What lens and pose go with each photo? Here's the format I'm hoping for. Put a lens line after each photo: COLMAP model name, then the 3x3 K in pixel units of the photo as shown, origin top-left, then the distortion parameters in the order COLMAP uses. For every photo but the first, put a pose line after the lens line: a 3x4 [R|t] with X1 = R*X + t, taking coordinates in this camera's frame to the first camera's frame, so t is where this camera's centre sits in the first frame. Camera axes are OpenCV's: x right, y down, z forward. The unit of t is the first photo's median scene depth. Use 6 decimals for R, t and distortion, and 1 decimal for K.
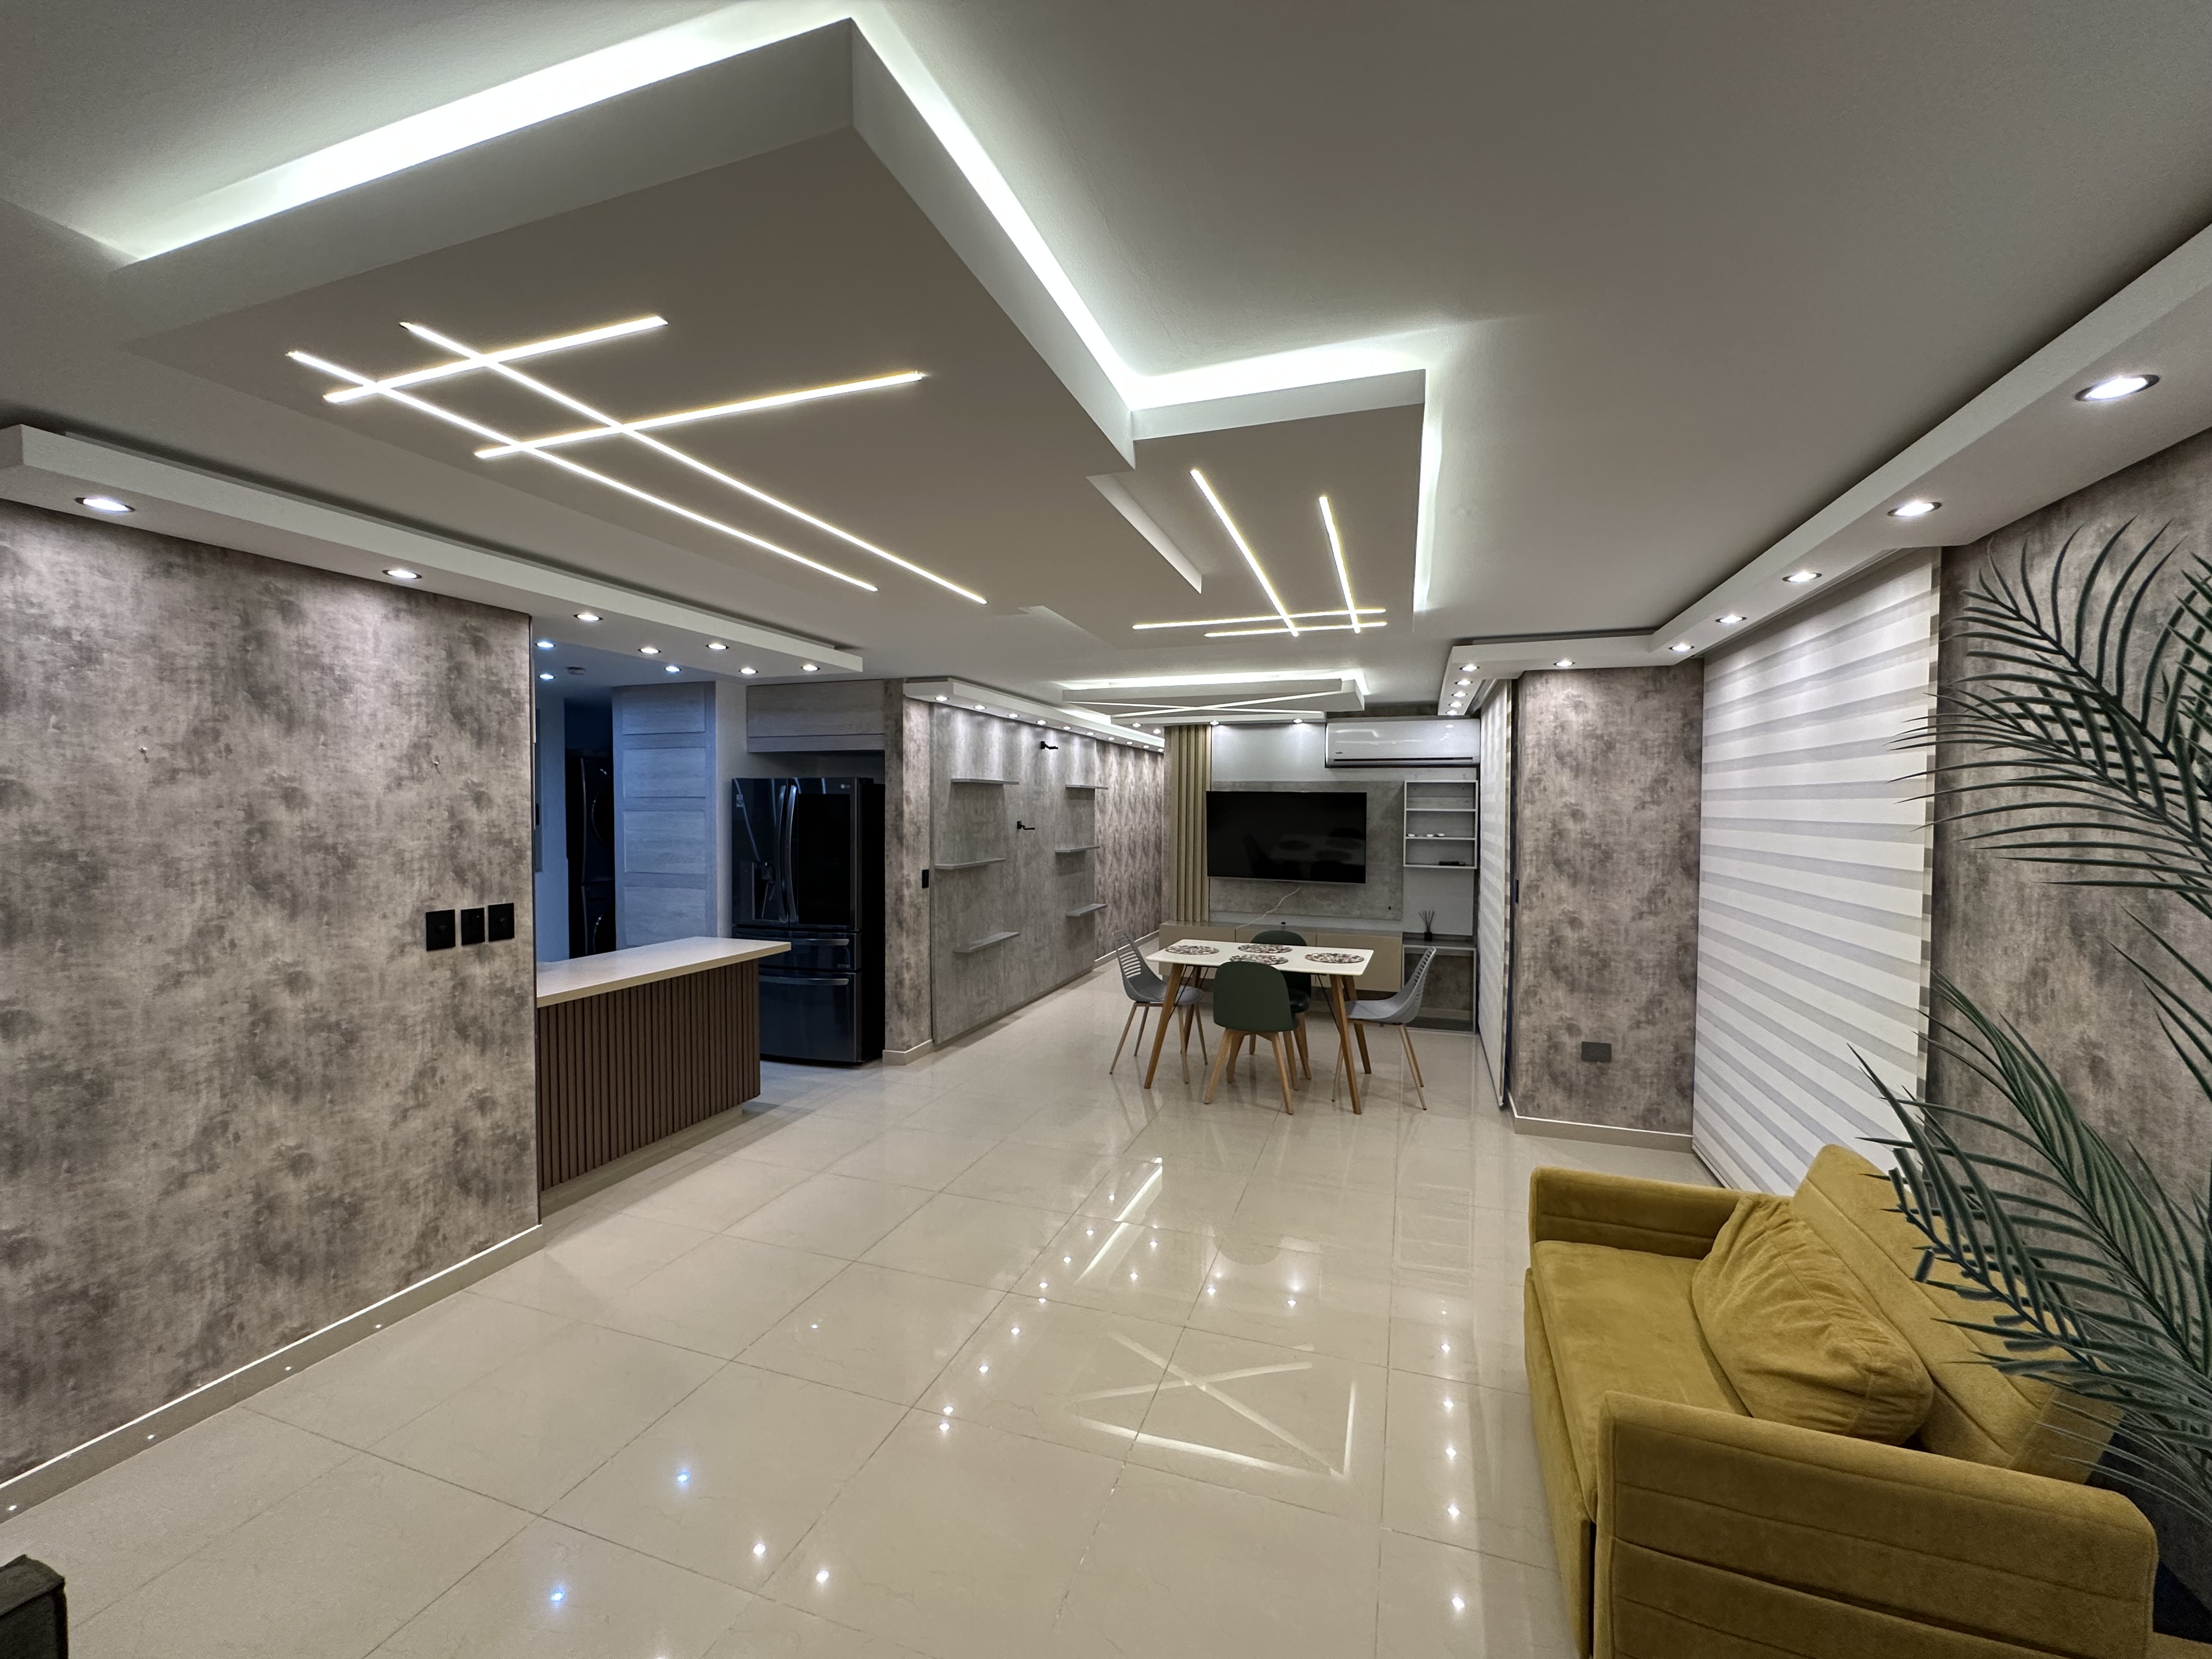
lens RADIAL K [[894.1, 0, 1100.4], [0, 894.1, 826.0], [0, 0, 1]] dist [0.000118, 0.000121]
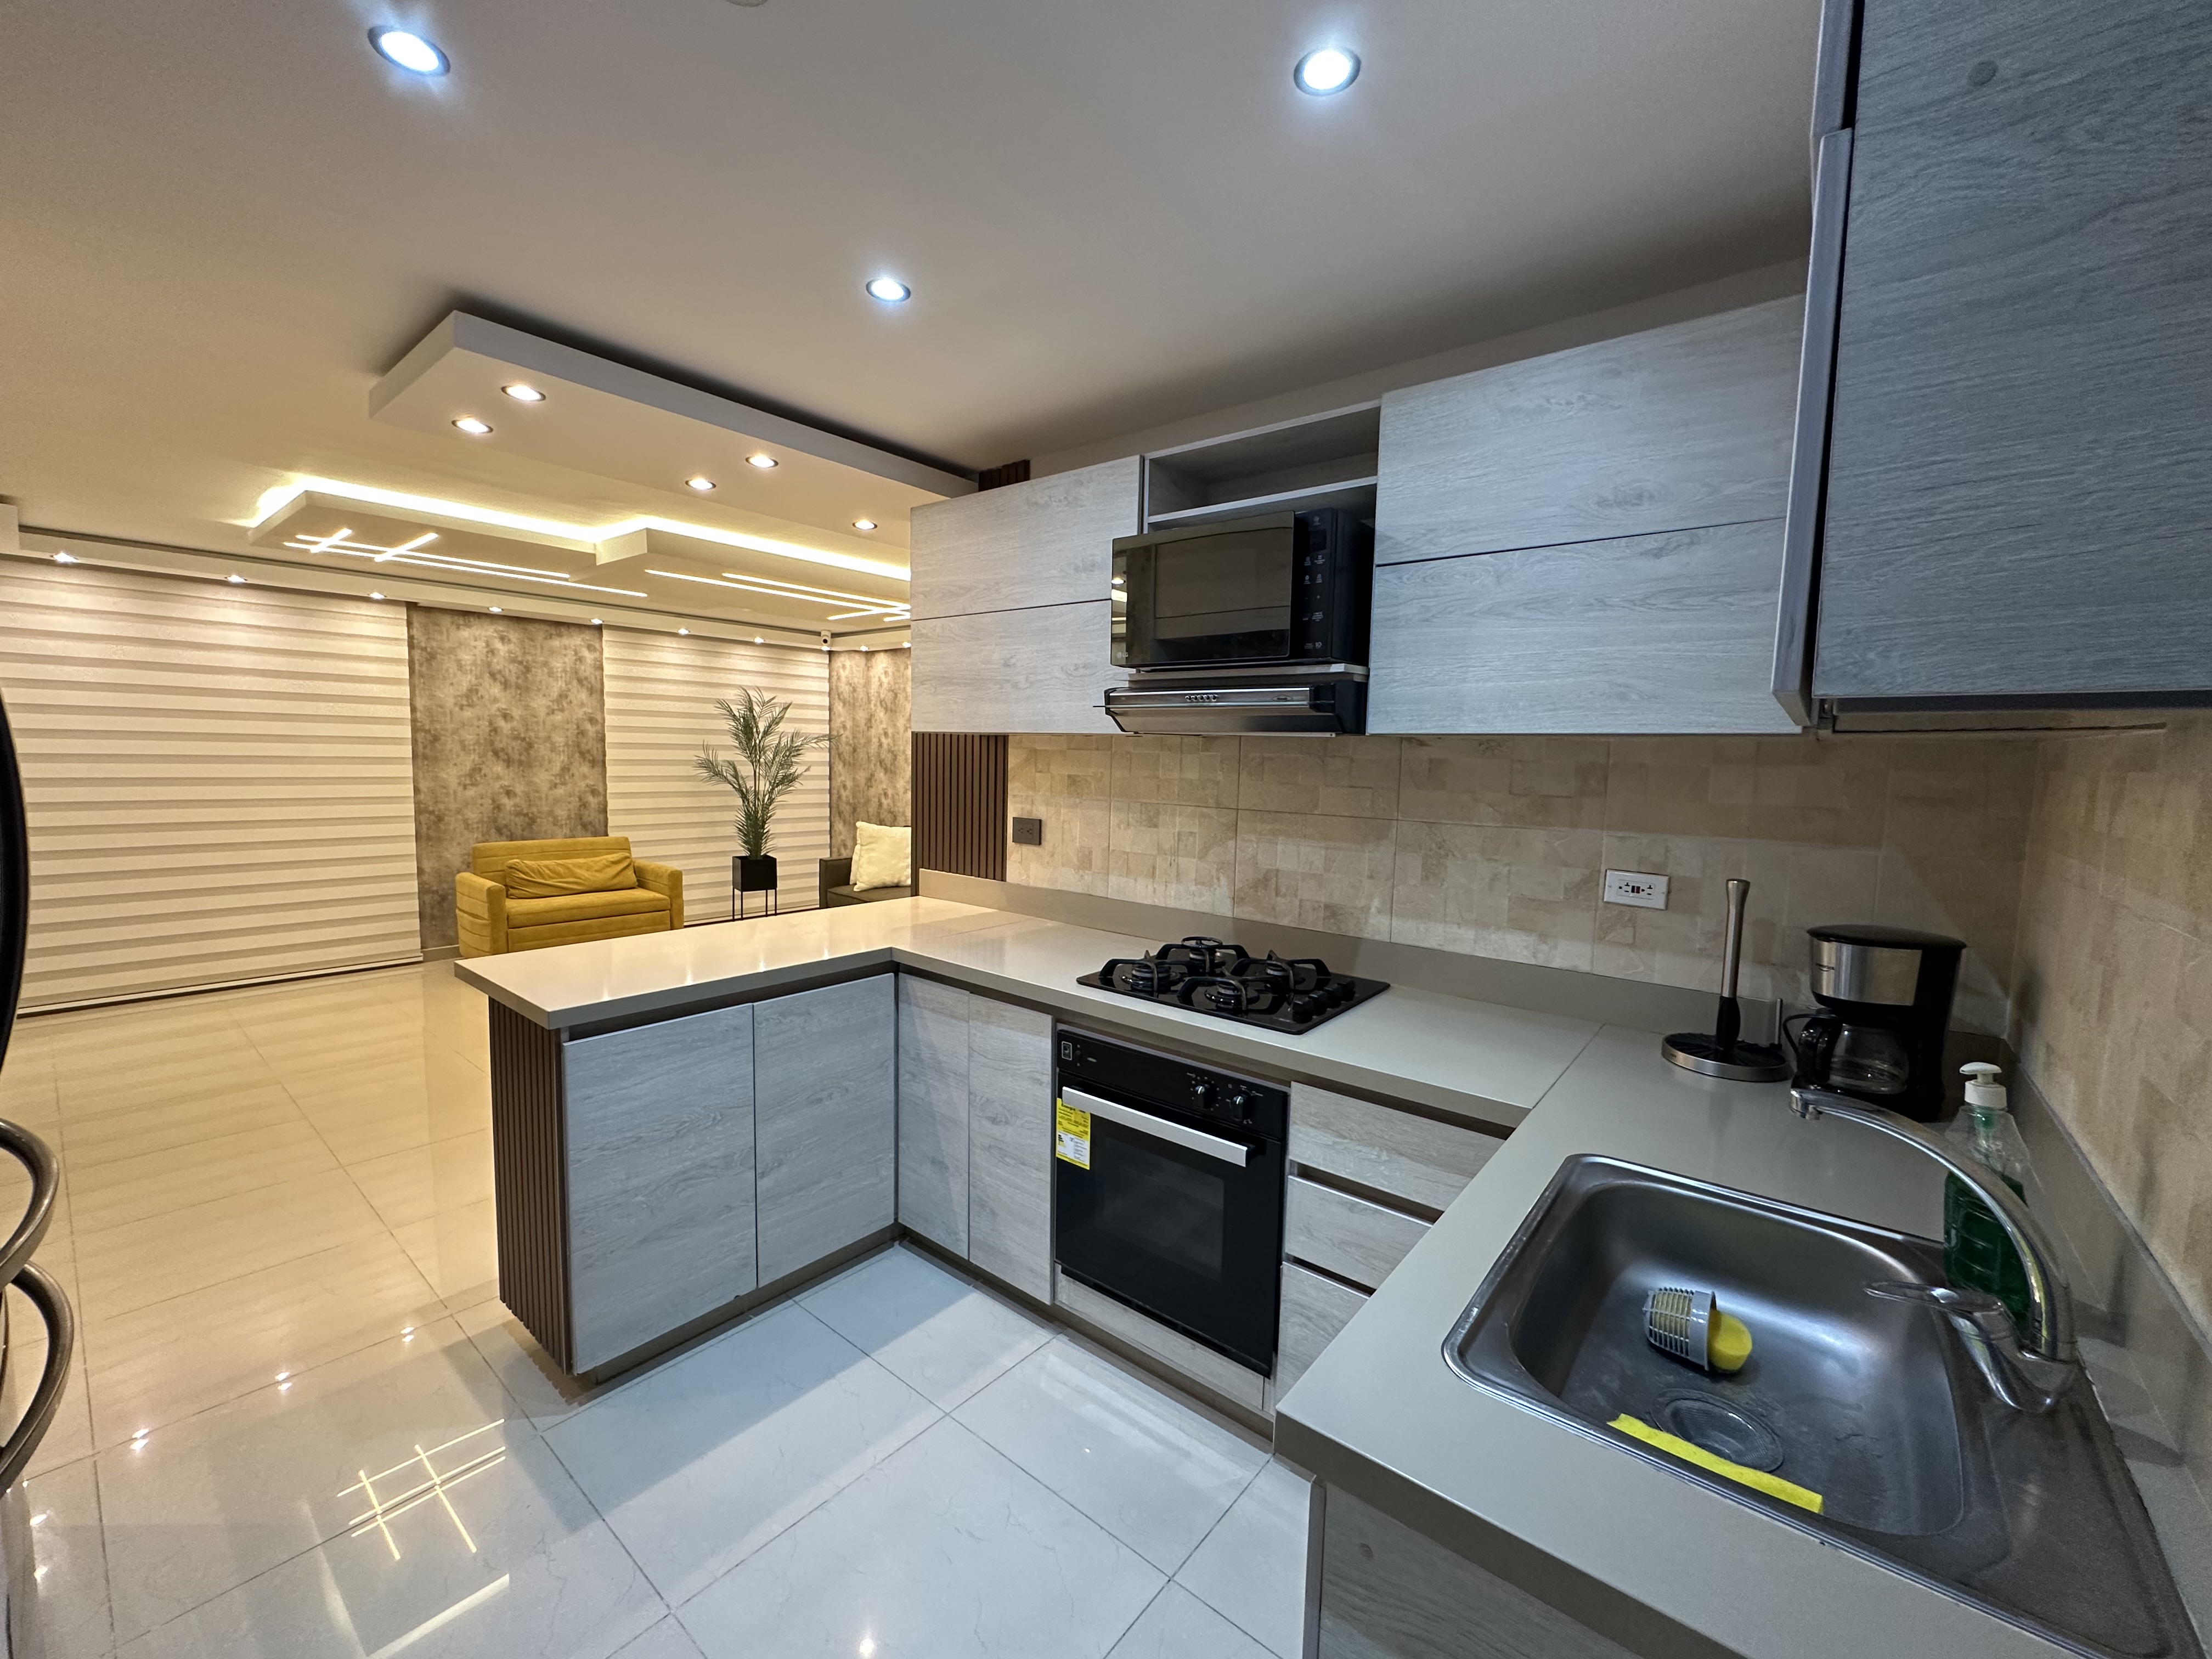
lens RADIAL K [[894.1, 0, 1106.0], [0, 894.1, 833.9], [0, 0, 1]] dist [0.000118, 0.000121]
pose [[-0.939835, -0.058435, 0.336594, -0.895855], [-0.021677, 0.993478, 0.111949, -0.001475], [-0.340940, 0.097917, -0.934972, 1.436468]]
